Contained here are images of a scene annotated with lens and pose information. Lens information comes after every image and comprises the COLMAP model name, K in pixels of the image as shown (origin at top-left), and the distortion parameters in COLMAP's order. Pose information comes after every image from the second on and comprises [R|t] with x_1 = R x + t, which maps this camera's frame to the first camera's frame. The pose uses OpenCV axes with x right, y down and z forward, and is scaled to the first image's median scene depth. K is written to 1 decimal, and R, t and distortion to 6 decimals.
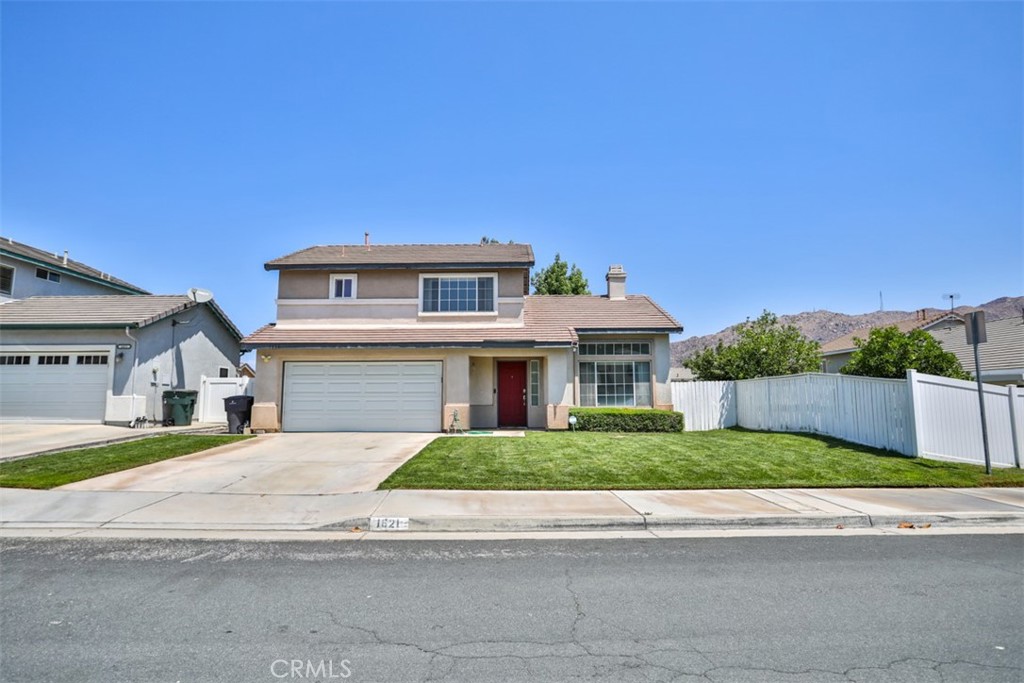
lens RADIAL K [[555.2, 0, 512.0], [0, 555.2, 341.5], [0, 0, 1]] dist [-0.062161, 0.000371]
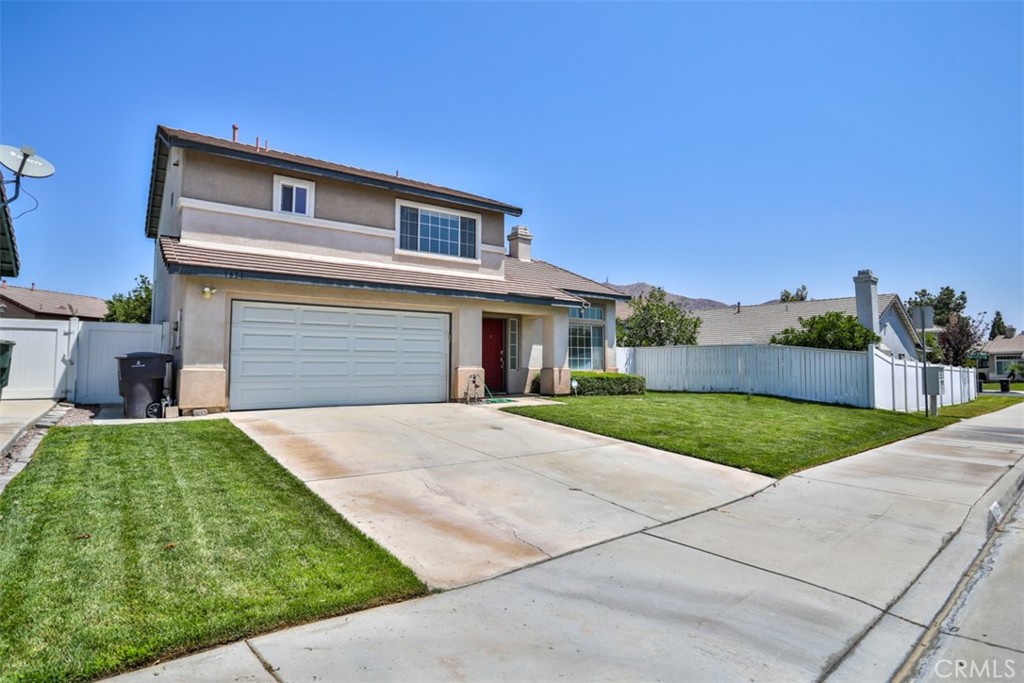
lens RADIAL K [[540.1, 0, 517.5], [0, 540.1, 332.9], [0, 0, 1]] dist [-0.083066, 0.045053]
pose [[0.792918, 0.041485, 0.607915, -0.489559], [-0.072659, 0.996998, 0.026735, 0.032482], [-0.604981, -0.065369, 0.793552, 0.298016]]
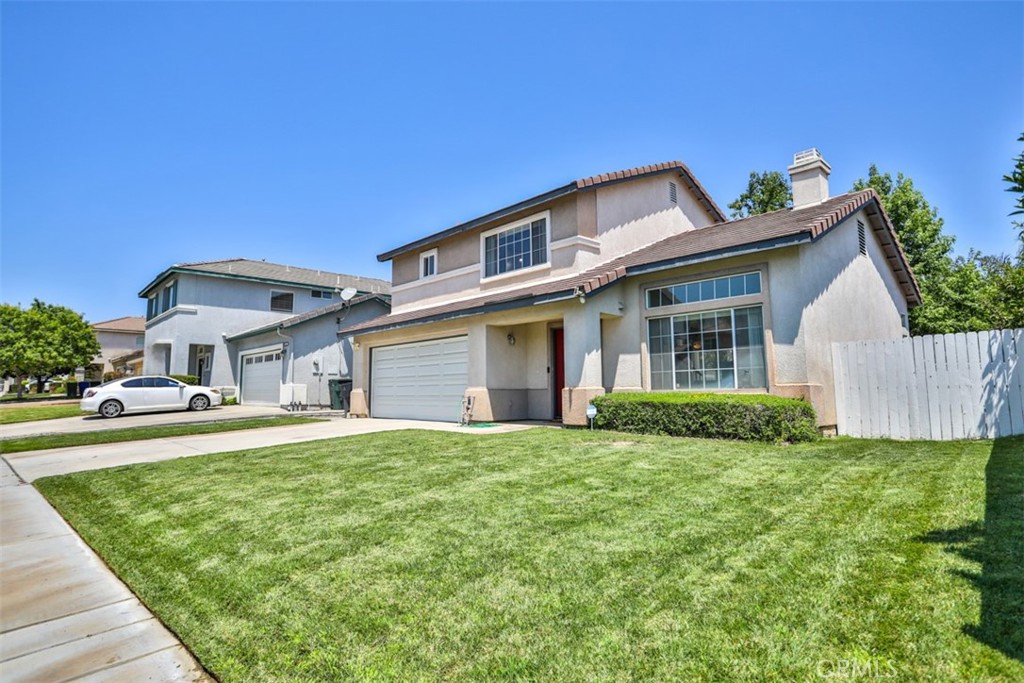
lens RADIAL K [[540.1, 0, 517.5], [0, 540.1, 332.9], [0, 0, 1]] dist [-0.083066, 0.045053]
pose [[0.696892, -0.080689, -0.712622, 0.450777], [0.086587, 0.995848, -0.028083, 0.056726], [0.711929, -0.042133, 0.700986, 0.468959]]
